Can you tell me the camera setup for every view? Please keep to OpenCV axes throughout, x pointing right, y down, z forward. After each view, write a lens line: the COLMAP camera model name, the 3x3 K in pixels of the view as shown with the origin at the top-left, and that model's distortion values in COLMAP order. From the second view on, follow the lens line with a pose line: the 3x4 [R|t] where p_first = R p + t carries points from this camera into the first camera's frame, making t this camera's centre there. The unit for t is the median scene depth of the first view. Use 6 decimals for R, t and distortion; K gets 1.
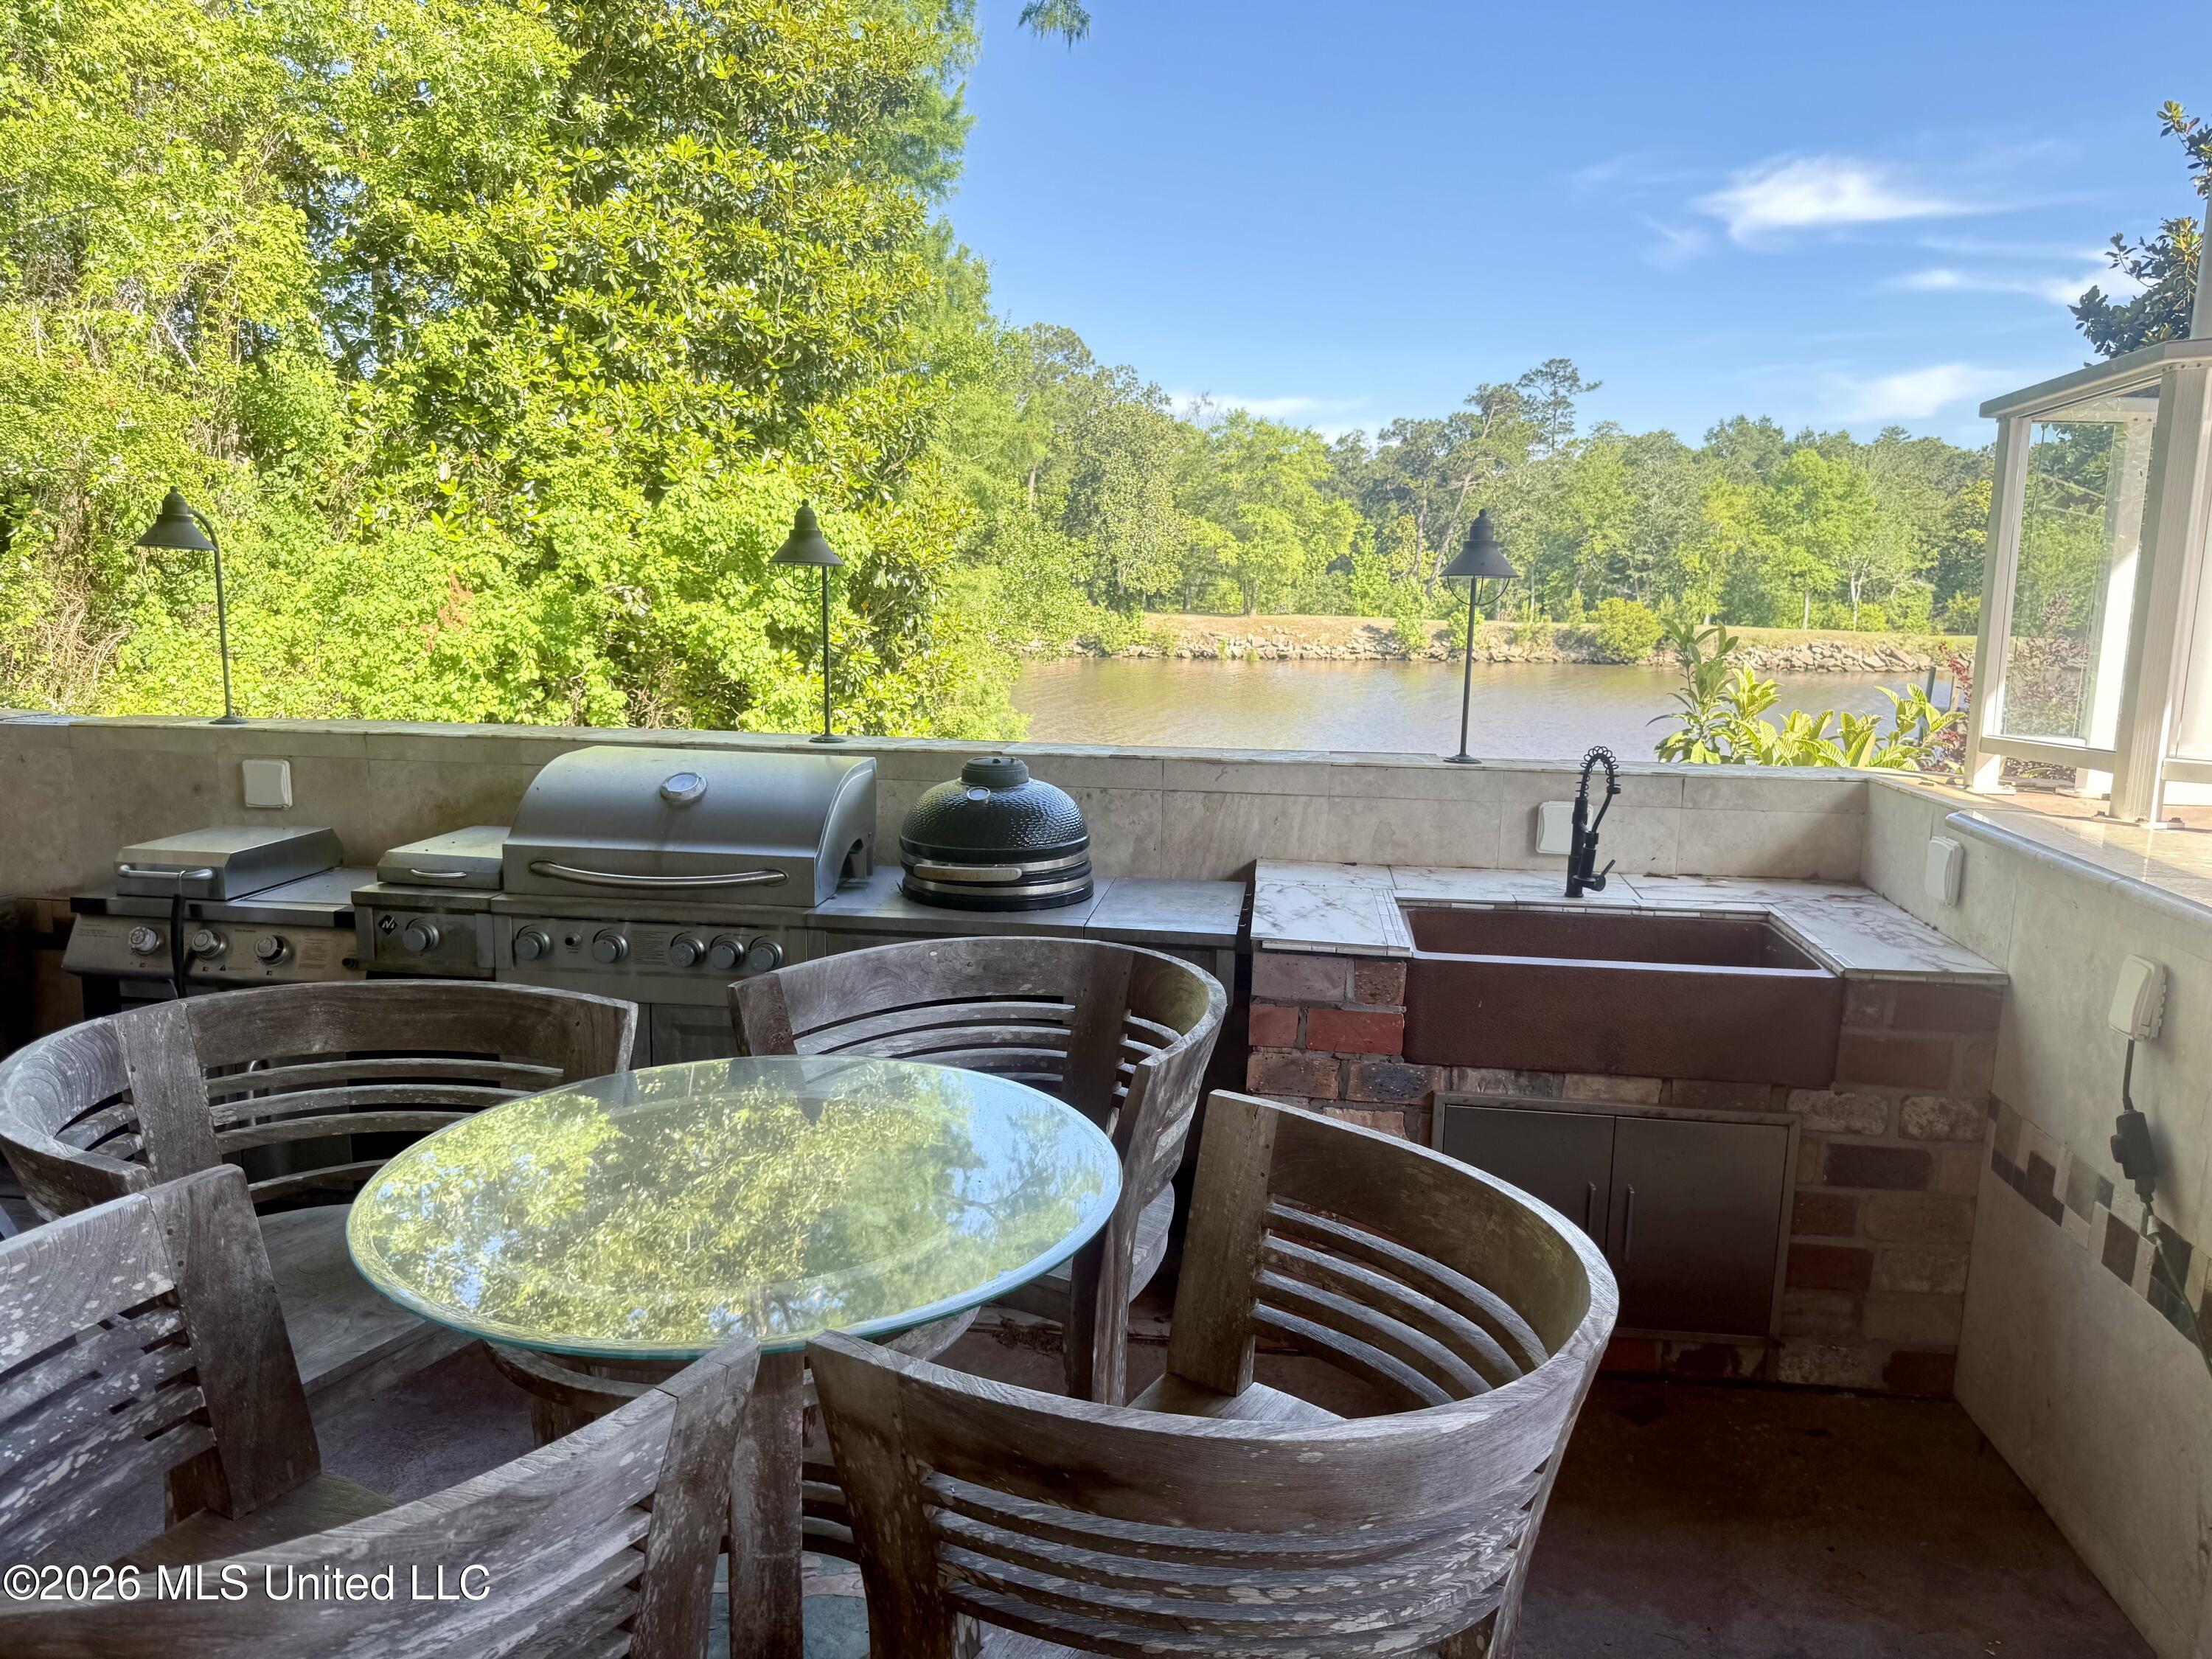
lens RADIAL K [[1587.3, 0, 1119.0], [0, 1587.3, 867.7], [0, 0, 1]] dist [0.077216, -0.240861]
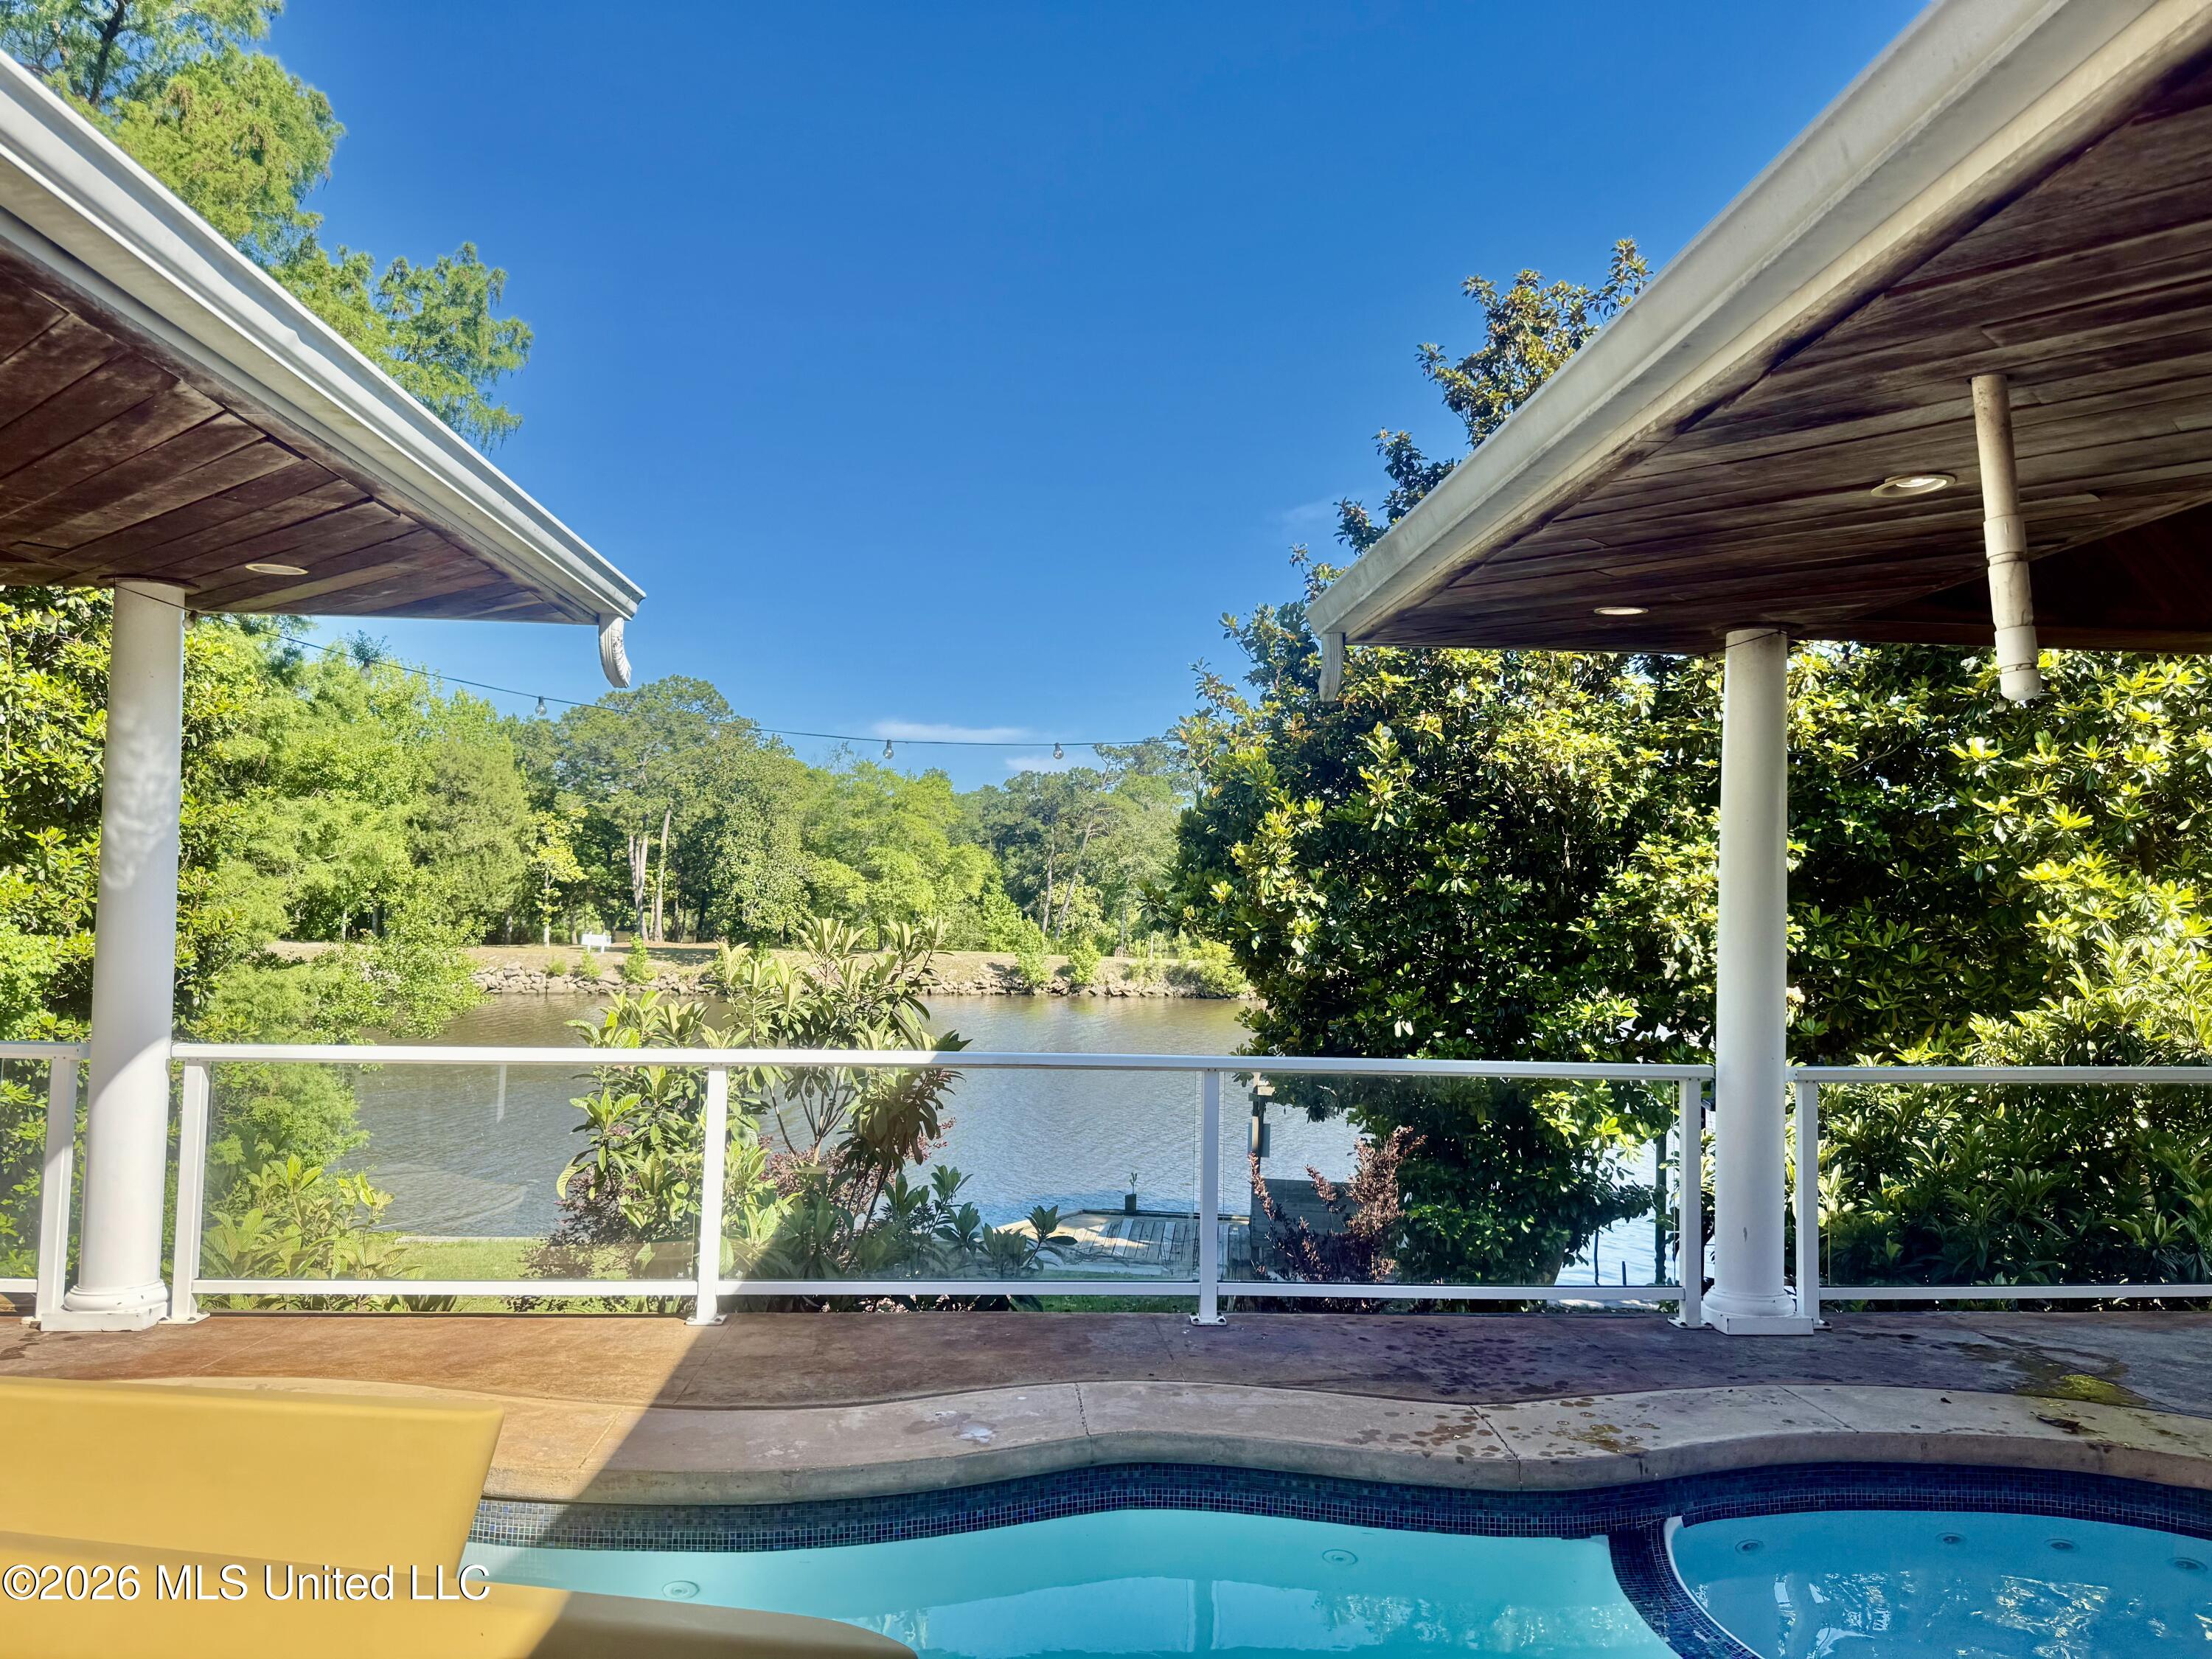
lens RADIAL K [[1557.3, 0, 1124.6], [0, 1557.3, 823.6], [0, 0, 1]] dist [0.085912, -0.104765]
pose [[0.975773, 0.014780, 0.218286, 0.306147], [0.036898, 0.972307, -0.230775, -0.026359], [-0.215652, 0.233238, 0.948206, -0.157615]]
